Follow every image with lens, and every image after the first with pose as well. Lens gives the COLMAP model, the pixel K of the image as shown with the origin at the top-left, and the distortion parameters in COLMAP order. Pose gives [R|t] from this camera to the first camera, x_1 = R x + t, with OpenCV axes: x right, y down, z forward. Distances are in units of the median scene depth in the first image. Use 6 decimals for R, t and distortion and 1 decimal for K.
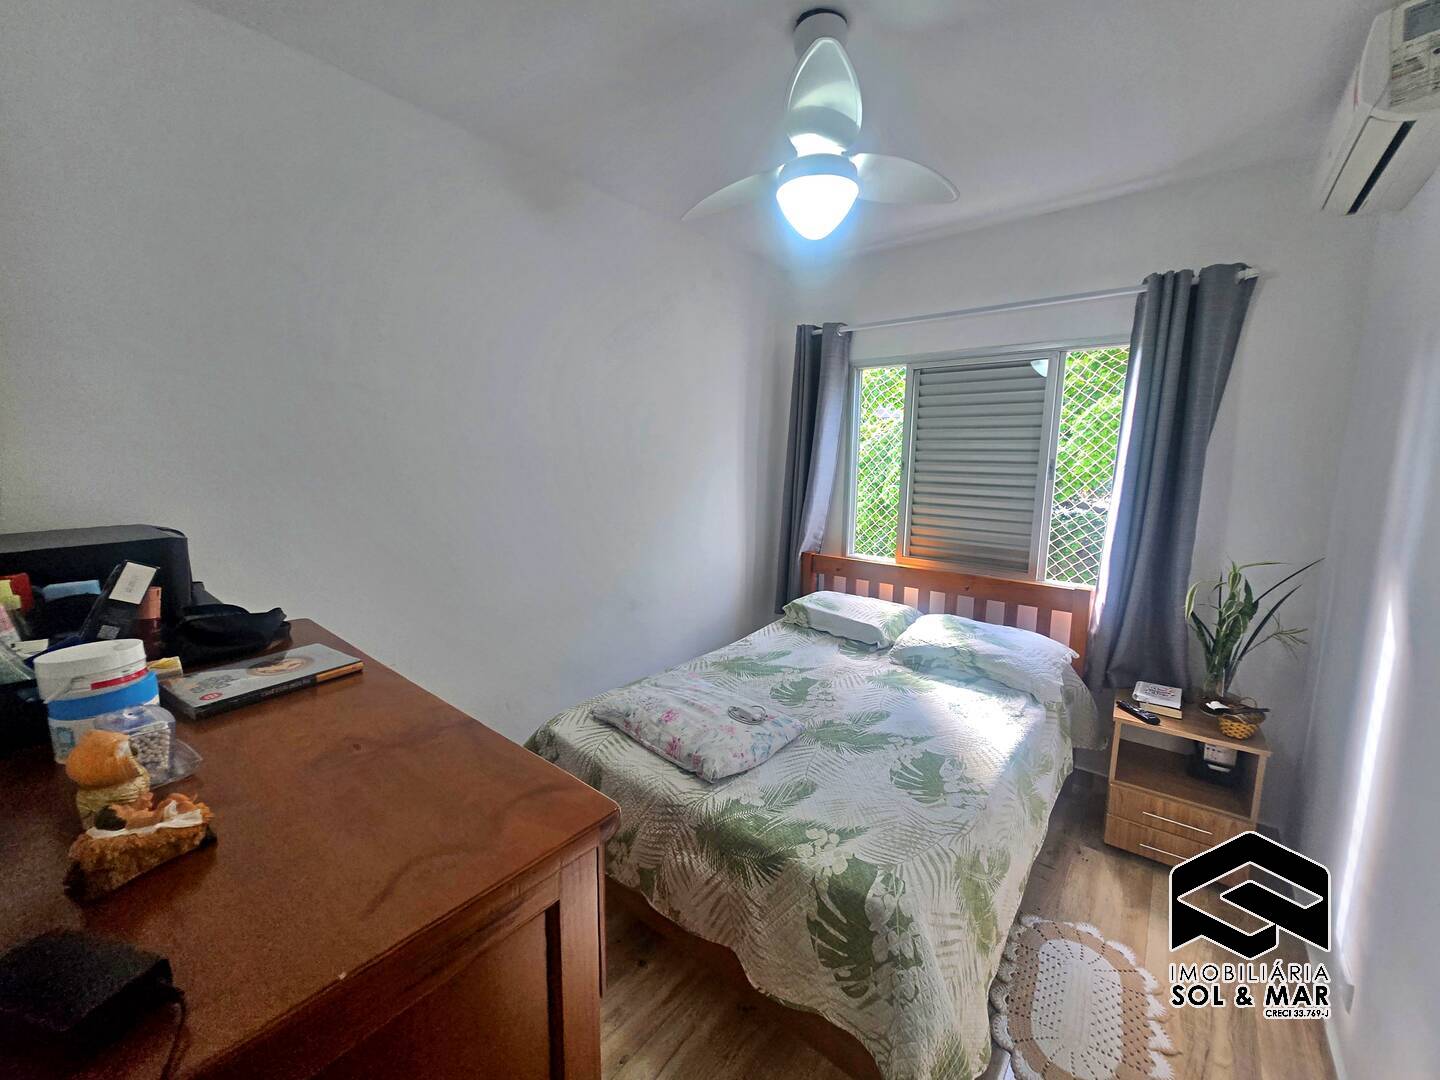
lens RADIAL K [[566.7, 0, 723.2], [0, 566.7, 530.0], [0, 0, 1]] dist [0.001990, 0.000457]
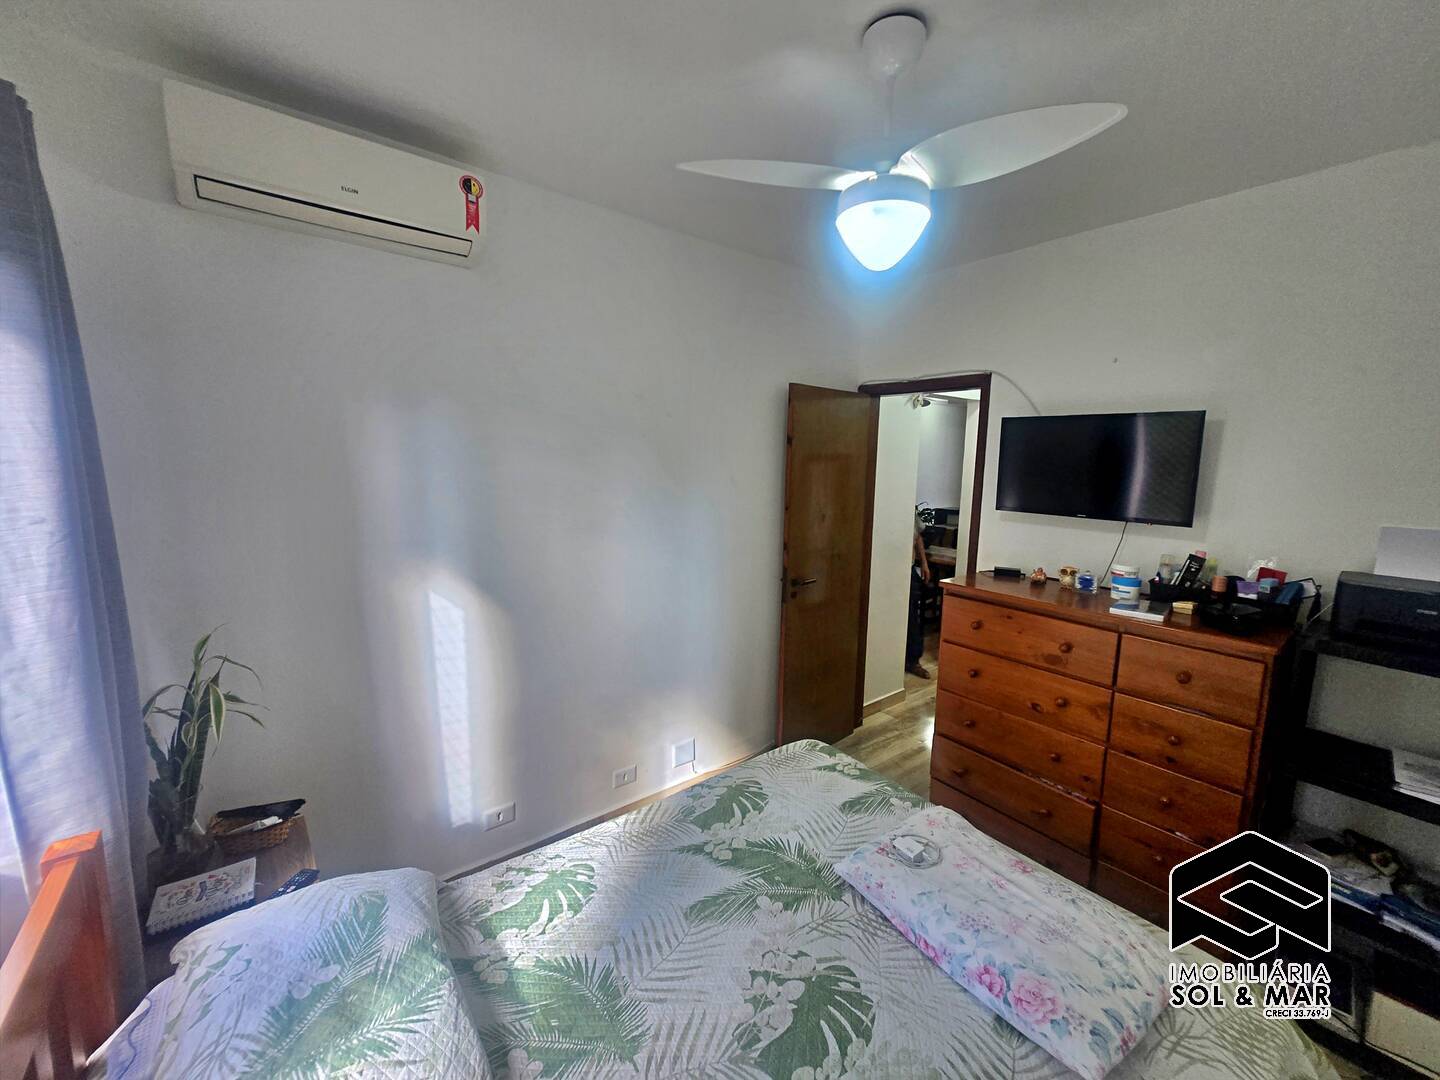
lens RADIAL K [[566.7, 0, 723.2], [0, 566.7, 530.0], [0, 0, 1]] dist [0.001990, 0.000457]
pose [[-0.975019, -0.061609, 0.213405, 0.164861], [-0.003433, 0.964829, 0.262858, -0.312435], [-0.222093, 0.255559, -0.940938, 1.735358]]
